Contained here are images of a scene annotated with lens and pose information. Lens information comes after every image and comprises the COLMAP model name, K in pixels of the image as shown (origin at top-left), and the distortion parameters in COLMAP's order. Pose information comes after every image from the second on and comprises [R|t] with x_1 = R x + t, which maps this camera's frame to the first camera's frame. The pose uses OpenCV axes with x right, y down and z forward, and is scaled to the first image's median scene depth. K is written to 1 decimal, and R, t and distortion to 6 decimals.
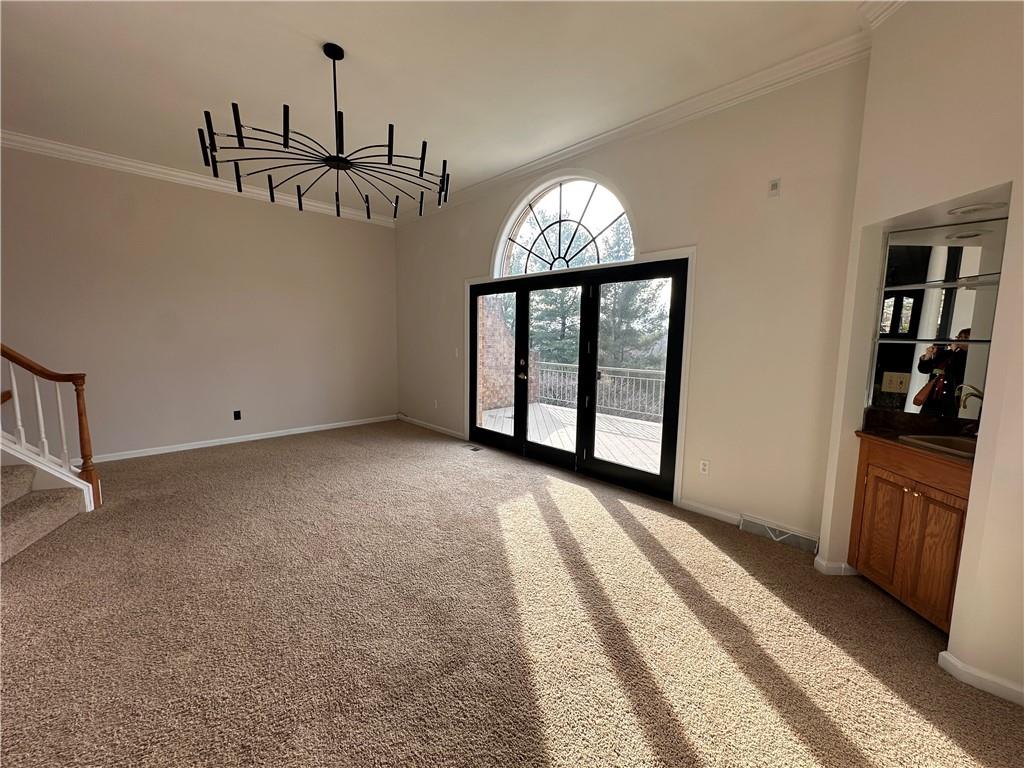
lens RADIAL K [[411.1, 0, 511.0], [0, 411.1, 385.5], [0, 0, 1]] dist [-0.000450, 0.000590]
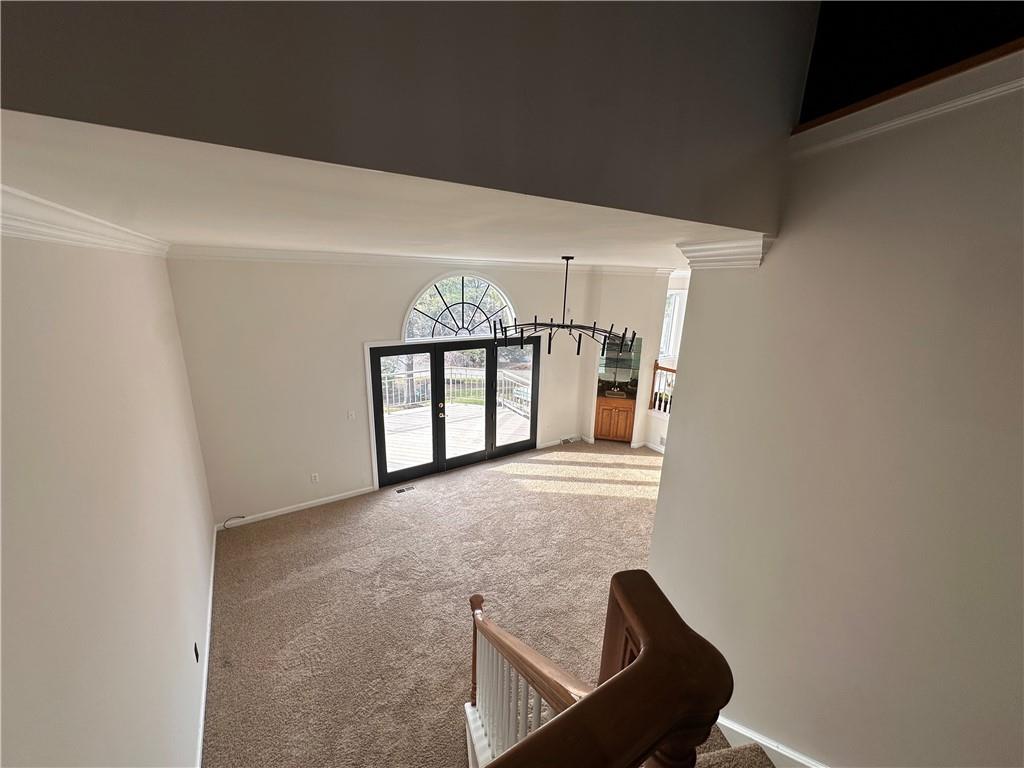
lens RADIAL K [[411.1, 0, 516.6], [0, 411.1, 385.3], [0, 0, 1]] dist [-0.000450, 0.000590]
pose [[0.173835, -0.263731, 0.948803, -1.316403], [0.090236, 0.963685, 0.251335, -0.484502], [-0.980632, 0.041925, 0.191320, 0.585486]]
